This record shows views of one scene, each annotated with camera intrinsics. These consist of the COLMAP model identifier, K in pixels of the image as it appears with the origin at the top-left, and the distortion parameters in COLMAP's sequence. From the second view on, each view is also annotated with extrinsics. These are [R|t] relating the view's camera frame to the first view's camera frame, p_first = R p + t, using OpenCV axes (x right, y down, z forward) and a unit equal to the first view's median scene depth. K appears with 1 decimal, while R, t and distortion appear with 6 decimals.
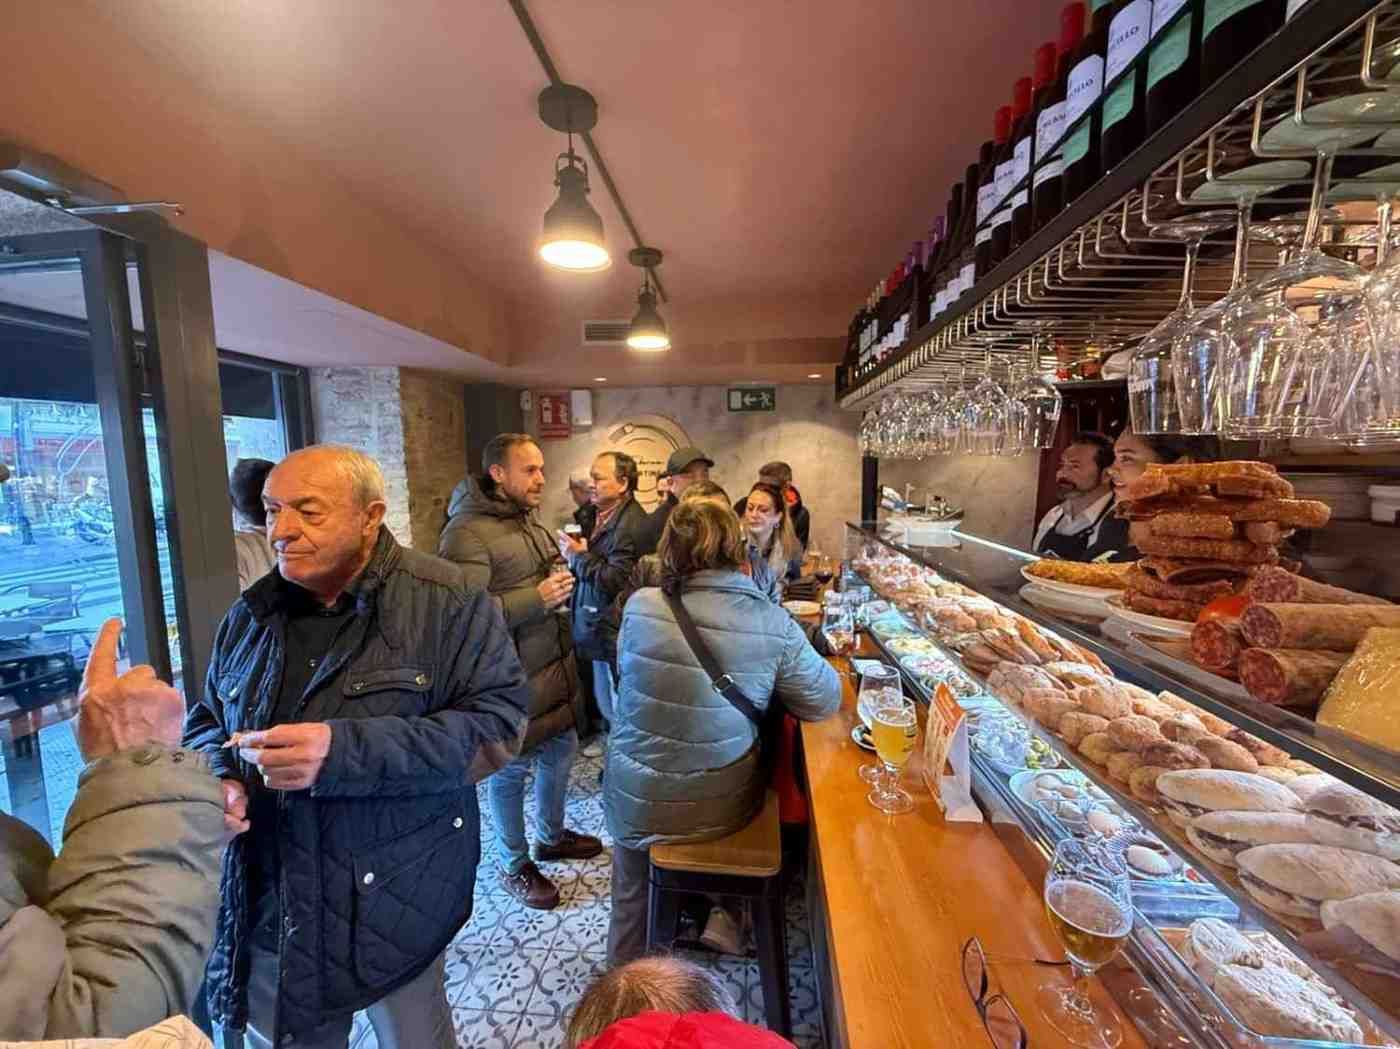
lens RADIAL K [[553.5, 0, 701.6], [0, 553.5, 529.5], [0, 0, 1]] dist [-0.003770, 0.000341]
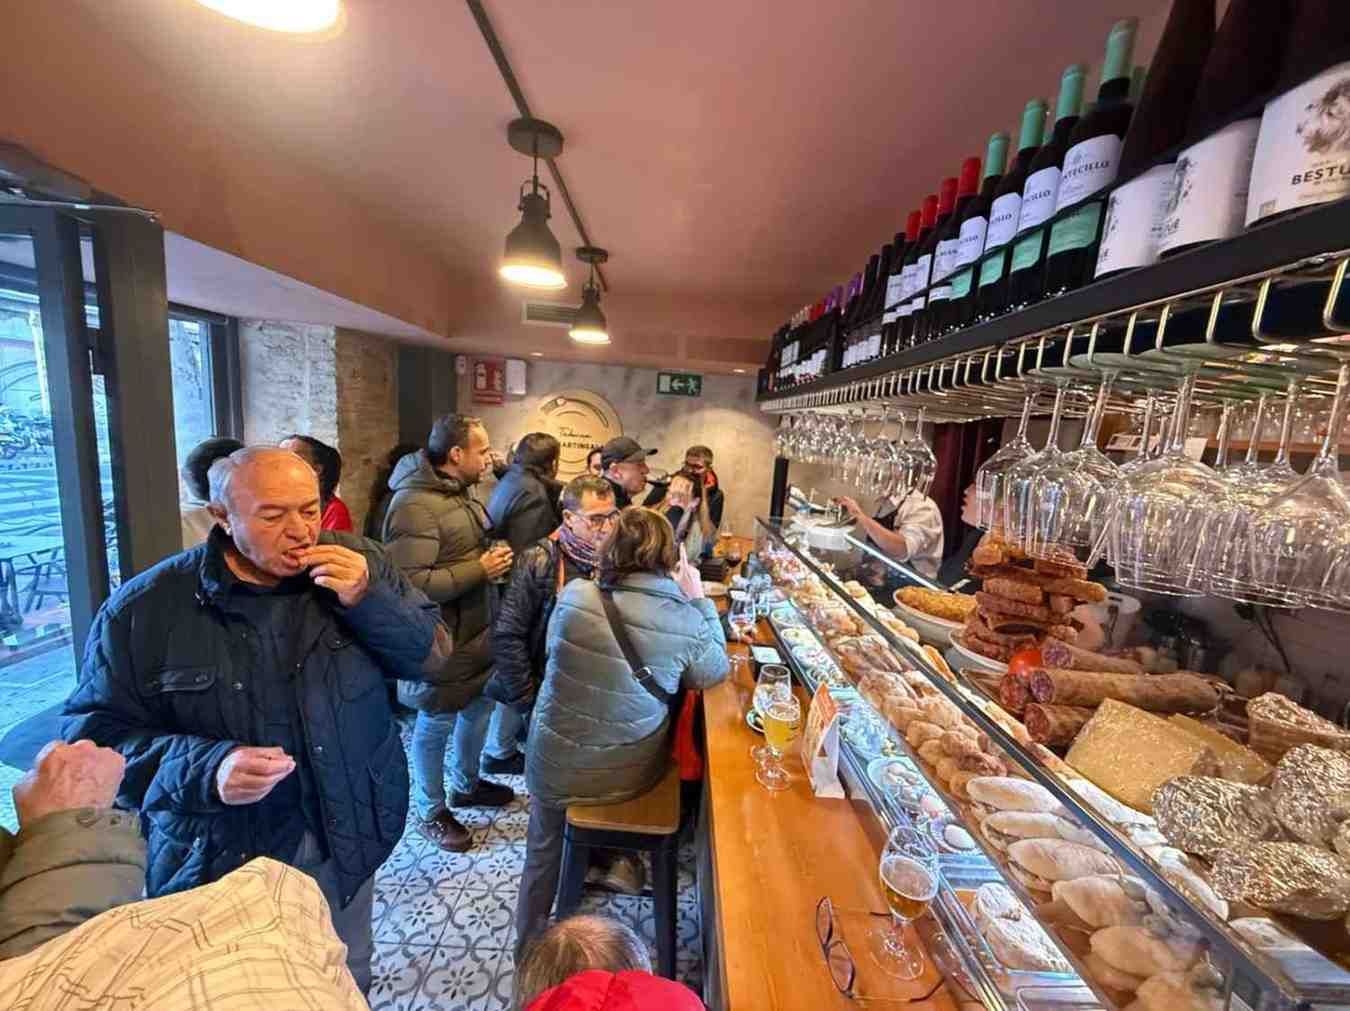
lens RADIAL K [[533.7, 0, 675.7], [0, 533.7, 508.2], [0, 0, 1]] dist [-0.003770, 0.000341]
pose [[0.991449, 0.070423, 0.109859, -0.034391], [-0.075616, 0.996173, 0.043843, -0.109306], [-0.106351, -0.051776, 0.992980, -0.089383]]
